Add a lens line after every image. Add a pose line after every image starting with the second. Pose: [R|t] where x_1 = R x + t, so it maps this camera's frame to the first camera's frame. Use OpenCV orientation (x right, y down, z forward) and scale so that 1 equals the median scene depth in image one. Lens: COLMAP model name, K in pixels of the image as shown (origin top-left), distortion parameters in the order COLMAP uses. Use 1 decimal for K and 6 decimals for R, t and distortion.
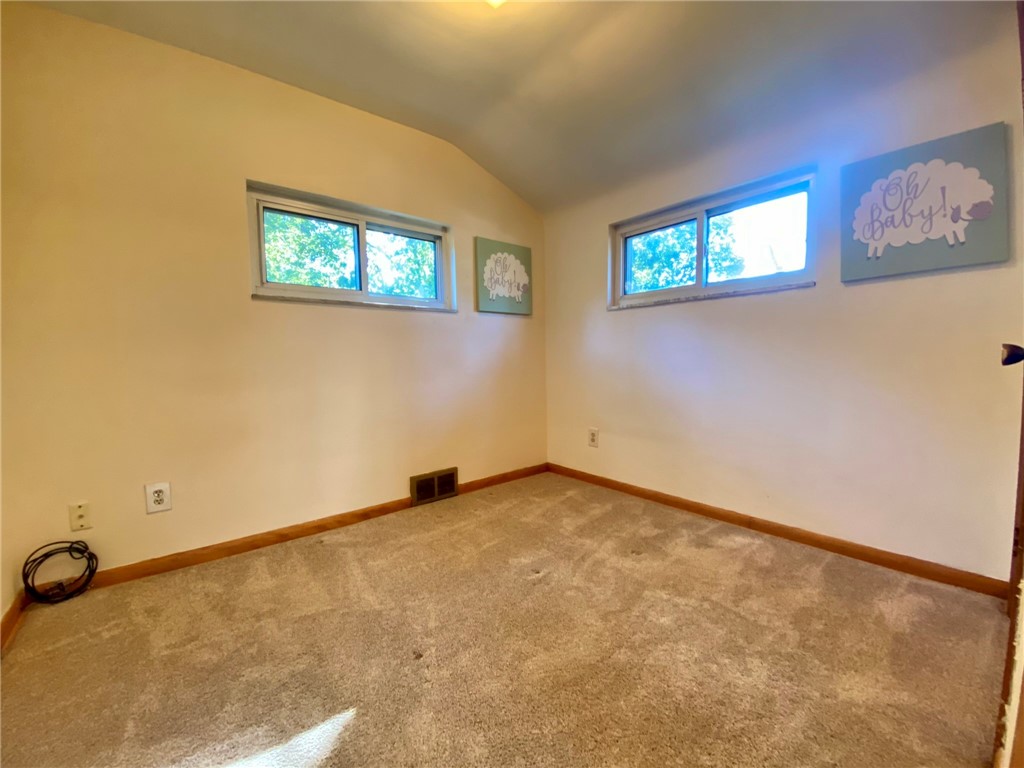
lens RADIAL K [[416.1, 0, 510.0], [0, 416.1, 387.5], [0, 0, 1]] dist [0.054784, -0.037267]
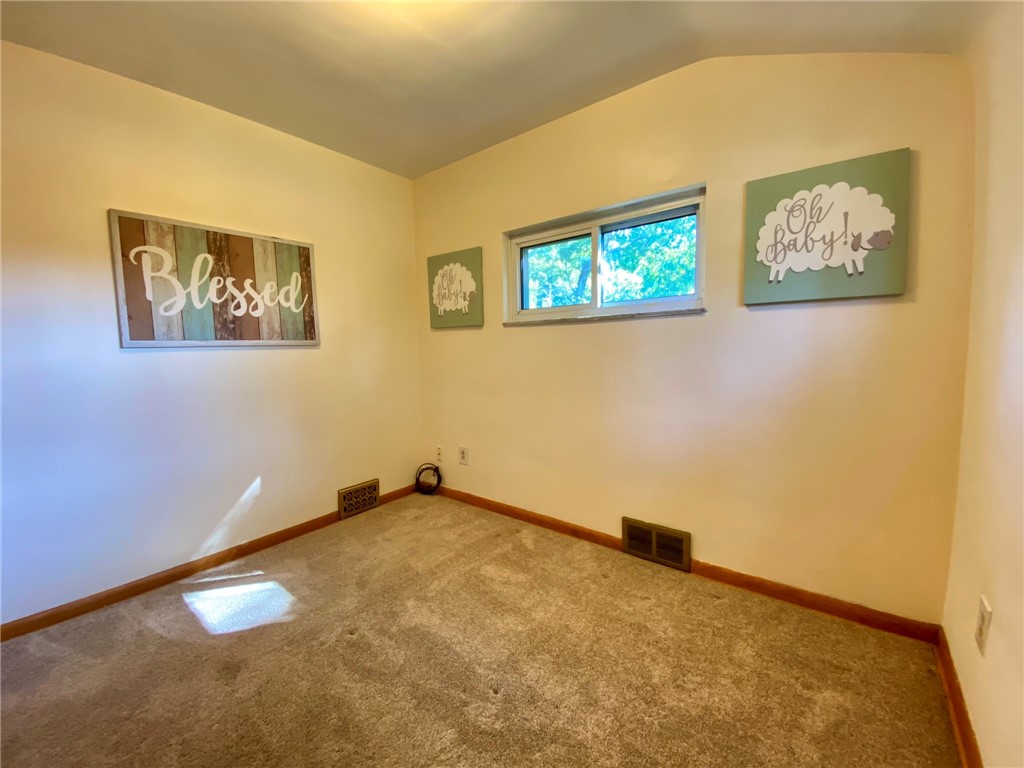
lens RADIAL K [[410.6, 0, 505.5], [0, 410.6, 383.9], [0, 0, 1]] dist [0.012949, -0.017966]
pose [[0.203149, 0.103894, -0.973620, 0.556073], [-0.047589, 0.994227, 0.096164, -0.135907], [0.977991, 0.026798, 0.206920, 0.662654]]
